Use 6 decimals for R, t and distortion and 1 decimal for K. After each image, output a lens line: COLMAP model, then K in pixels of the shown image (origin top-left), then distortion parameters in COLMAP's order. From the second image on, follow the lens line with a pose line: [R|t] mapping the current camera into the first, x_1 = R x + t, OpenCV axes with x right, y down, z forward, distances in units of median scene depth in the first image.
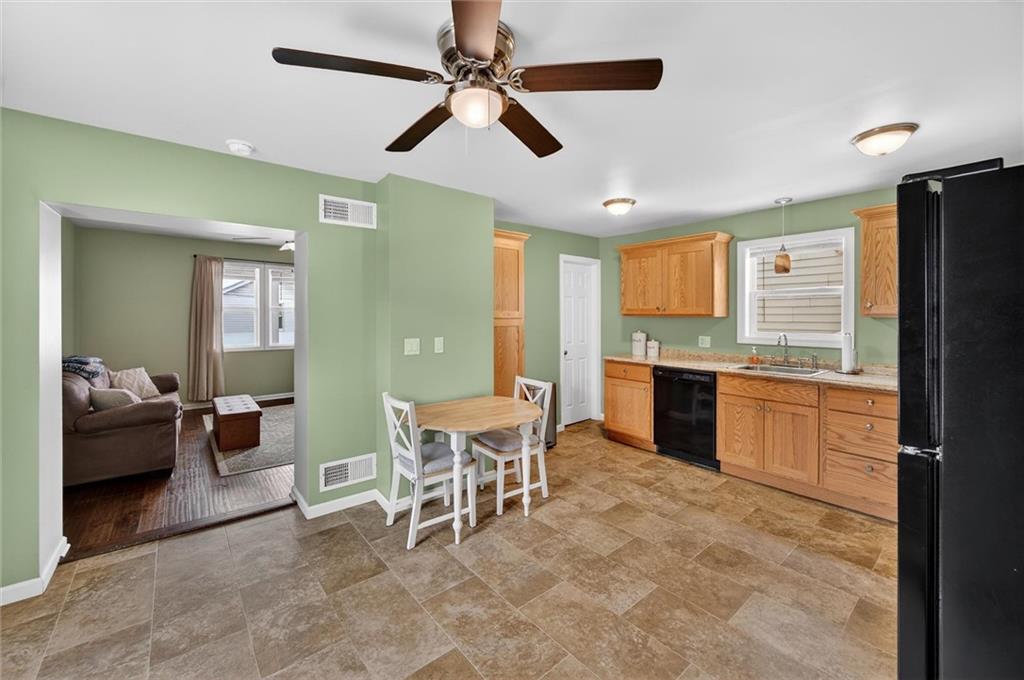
lens RADIAL K [[403.7, 0, 514.2], [0, 403.7, 316.4], [0, 0, 1]] dist [0.001156, -0.000157]
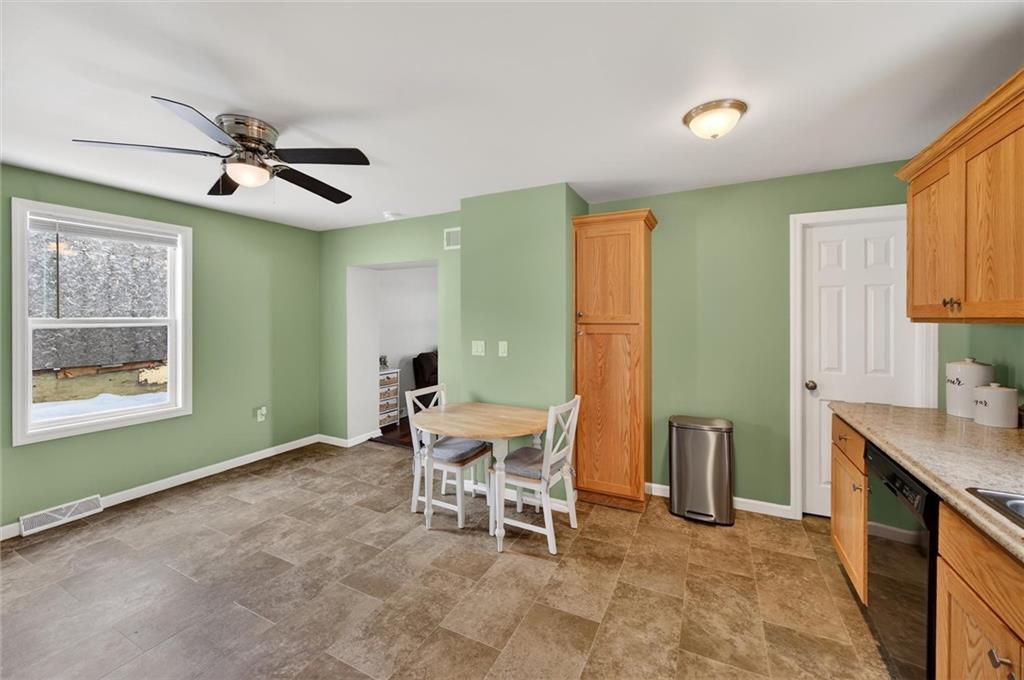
lens RADIAL K [[403.7, 0, 514.2], [0, 403.7, 316.4], [0, 0, 1]] dist [0.001156, -0.000157]
pose [[0.400349, -0.004463, -0.916352, 0.866938], [-0.002636, 0.999978, -0.006022, -0.005261], [0.916359, 0.004827, 0.400328, 0.699695]]
